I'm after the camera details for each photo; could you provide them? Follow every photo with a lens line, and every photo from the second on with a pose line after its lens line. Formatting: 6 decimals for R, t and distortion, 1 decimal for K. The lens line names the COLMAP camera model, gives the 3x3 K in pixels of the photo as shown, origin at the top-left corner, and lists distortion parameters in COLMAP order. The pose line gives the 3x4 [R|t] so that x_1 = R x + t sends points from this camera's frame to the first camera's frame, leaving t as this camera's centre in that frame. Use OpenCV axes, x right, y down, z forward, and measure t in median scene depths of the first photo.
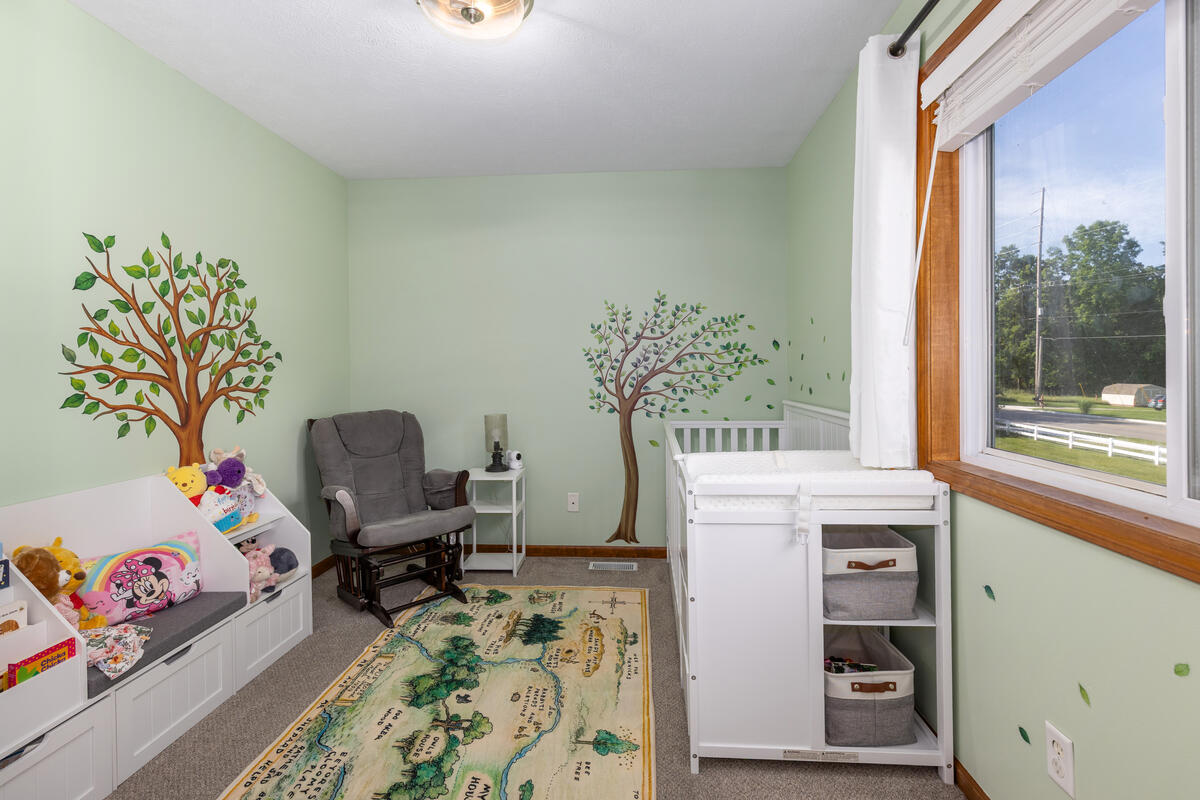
lens RADIAL K [[547.7, 0, 604.9], [0, 547.7, 377.2], [0, 0, 1]] dist [-0.000715, 0.000321]
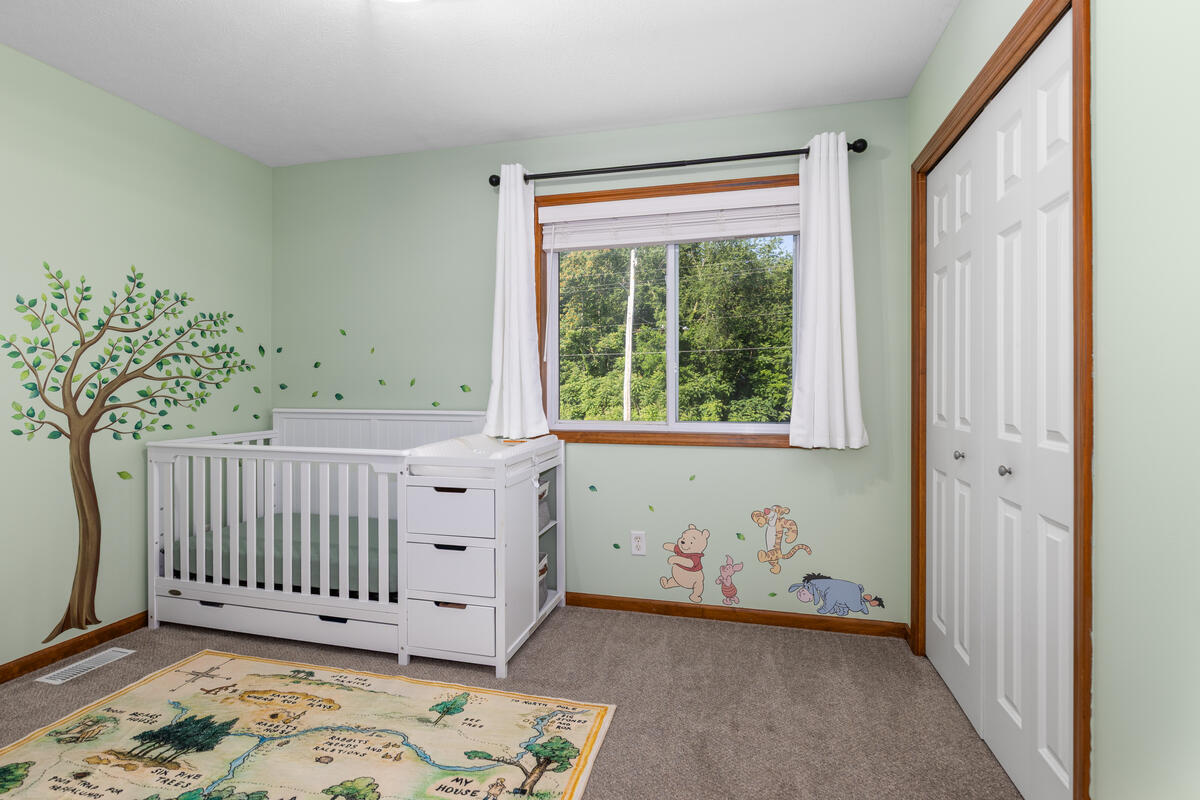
lens RADIAL K [[577.3, 0, 598.6], [0, 577.3, 390.6], [0, 0, 1]] dist [0.003097, 0.001035]
pose [[0.178123, -0.001917, 0.984006, -0.555302], [0.010581, 0.999944, 0.000033, 0.015662], [-0.983951, 0.010406, 0.178133, 0.248370]]
